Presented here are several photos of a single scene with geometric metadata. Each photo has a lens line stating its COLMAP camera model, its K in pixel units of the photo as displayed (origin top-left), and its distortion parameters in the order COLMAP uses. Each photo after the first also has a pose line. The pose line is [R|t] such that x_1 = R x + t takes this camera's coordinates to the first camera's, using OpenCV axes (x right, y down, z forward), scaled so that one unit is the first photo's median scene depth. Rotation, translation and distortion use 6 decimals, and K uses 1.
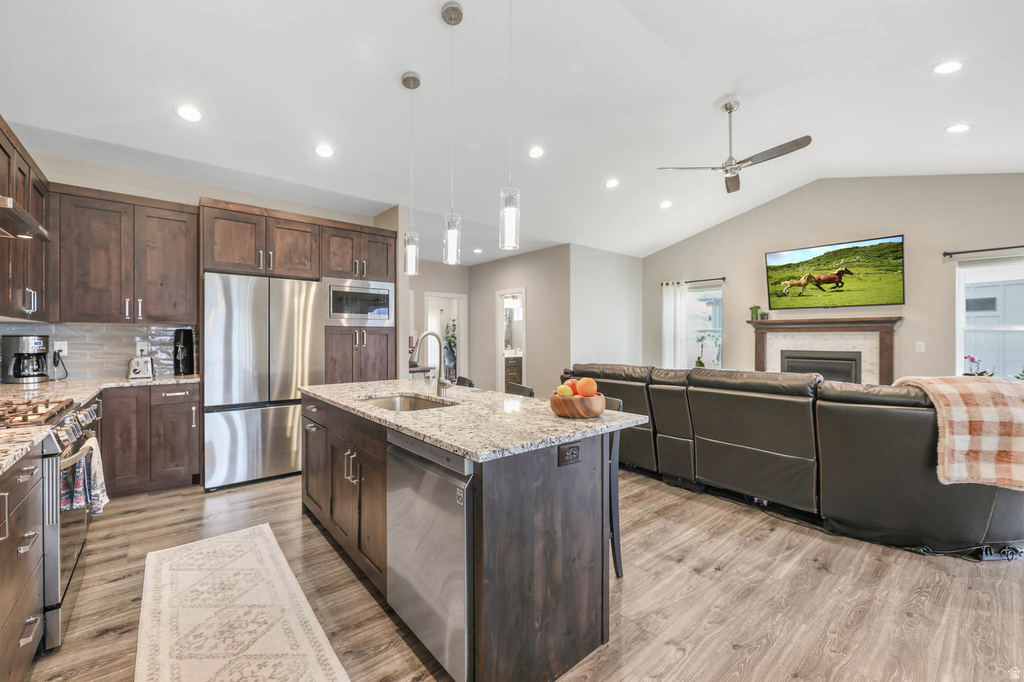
lens RADIAL K [[403.2, 0, 497.5], [0, 403.2, 338.9], [0, 0, 1]] dist [-0.016445, -0.000375]
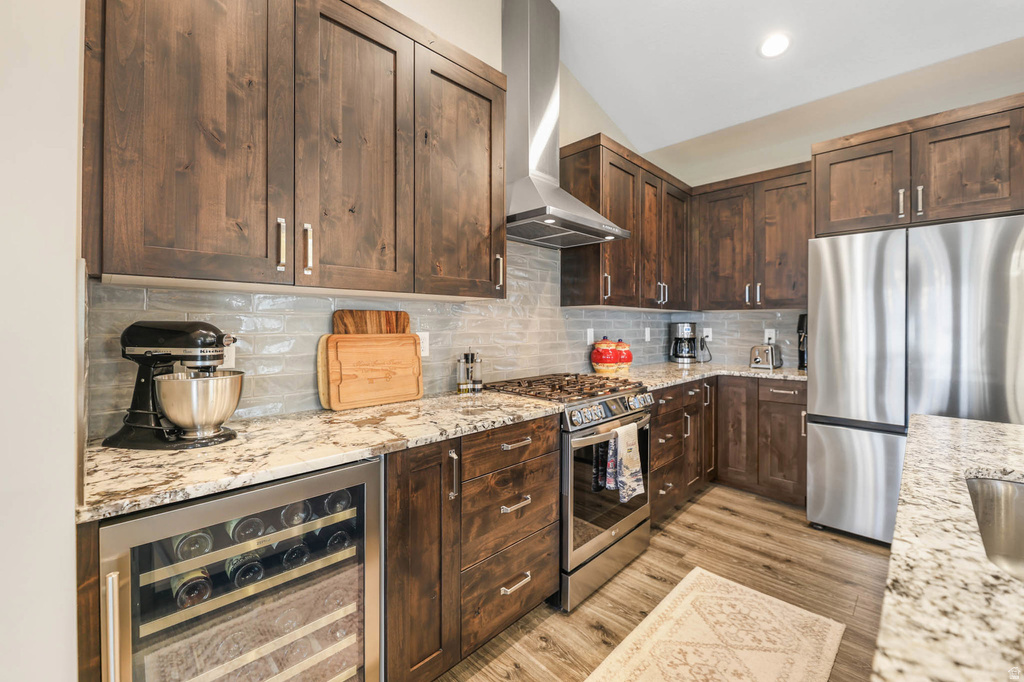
lens RADIAL K [[420.1, 0, 529.0], [0, 420.1, 324.6], [0, 0, 1]] dist [-0.002842, -0.000038]
pose [[0.121984, -0.000143, -0.992532, 0.005198], [-0.003843, 0.999992, -0.000616, -0.000542], [0.992525, 0.003890, 0.121982, 0.377020]]
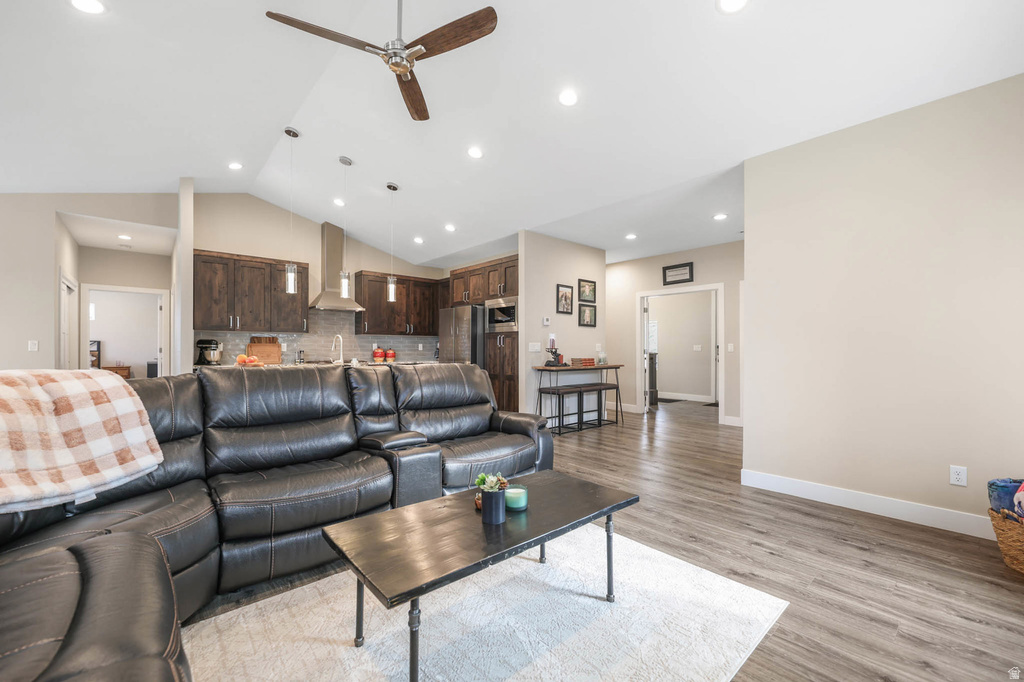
lens RADIAL K [[419.3, 0, 533.0], [0, 419.3, 349.2], [0, 0, 1]] dist [0.002376, 0.000124]
pose [[0.070626, 0.002704, -0.997499, 1.480315], [-0.003740, 0.999990, 0.002446, 0.029728], [0.997496, 0.003558, 0.070635, 1.366552]]
